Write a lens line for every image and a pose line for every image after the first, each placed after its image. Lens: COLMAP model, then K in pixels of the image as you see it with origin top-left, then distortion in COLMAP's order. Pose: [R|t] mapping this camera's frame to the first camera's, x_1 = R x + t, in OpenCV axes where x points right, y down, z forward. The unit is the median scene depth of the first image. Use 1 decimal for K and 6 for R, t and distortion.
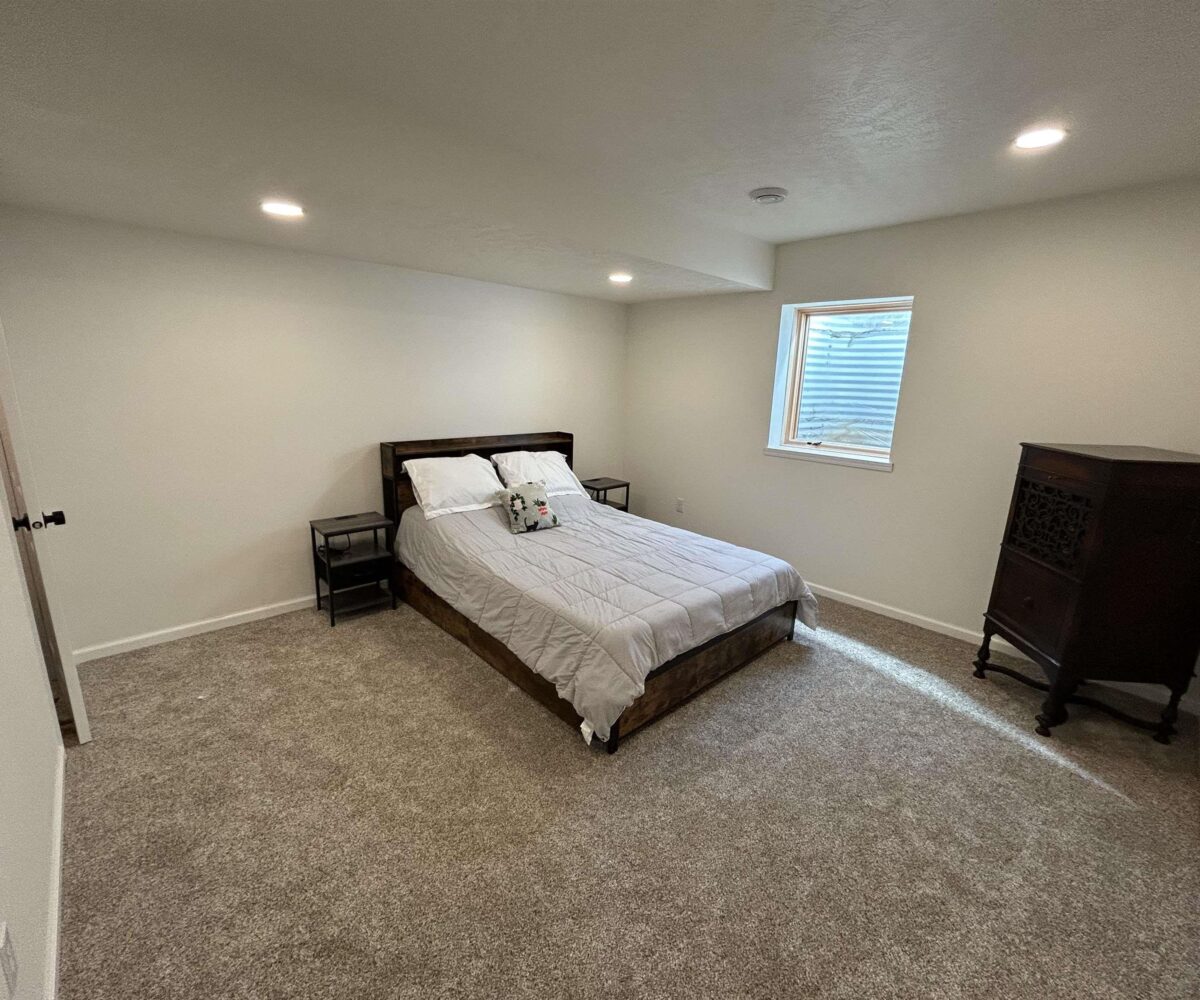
lens RADIAL K [[540.4, 0, 597.3], [0, 540.4, 499.0], [0, 0, 1]] dist [-0.001544, 0.001209]
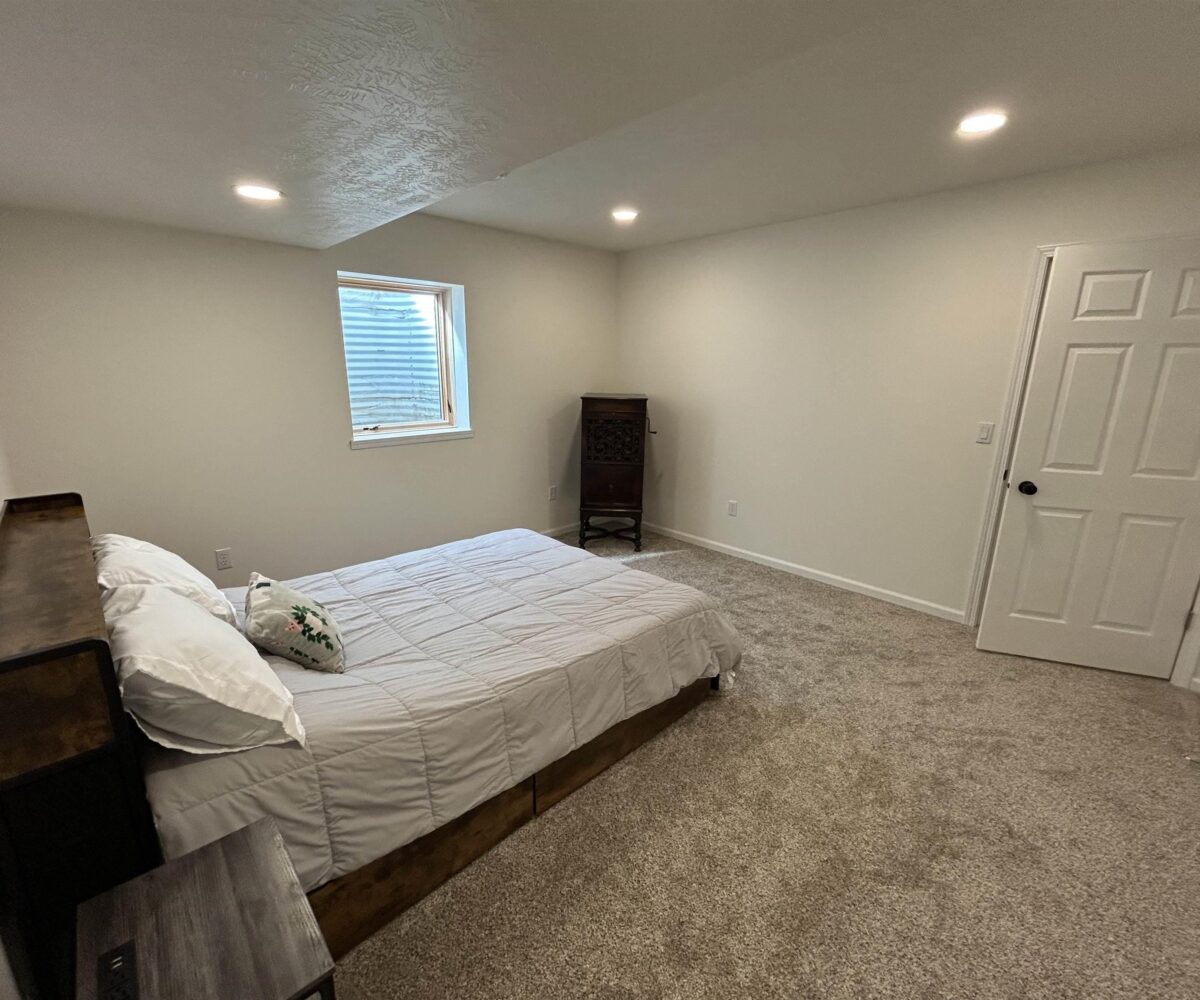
lens RADIAL K [[540.4, 0, 597.3], [0, 540.4, 499.0], [0, 0, 1]] dist [-0.001544, 0.001209]
pose [[-0.017817, -0.273952, 0.961578, -0.633962], [0.219538, 0.937189, 0.271071, -0.185028], [-0.975441, 0.215932, 0.043445, 0.722677]]
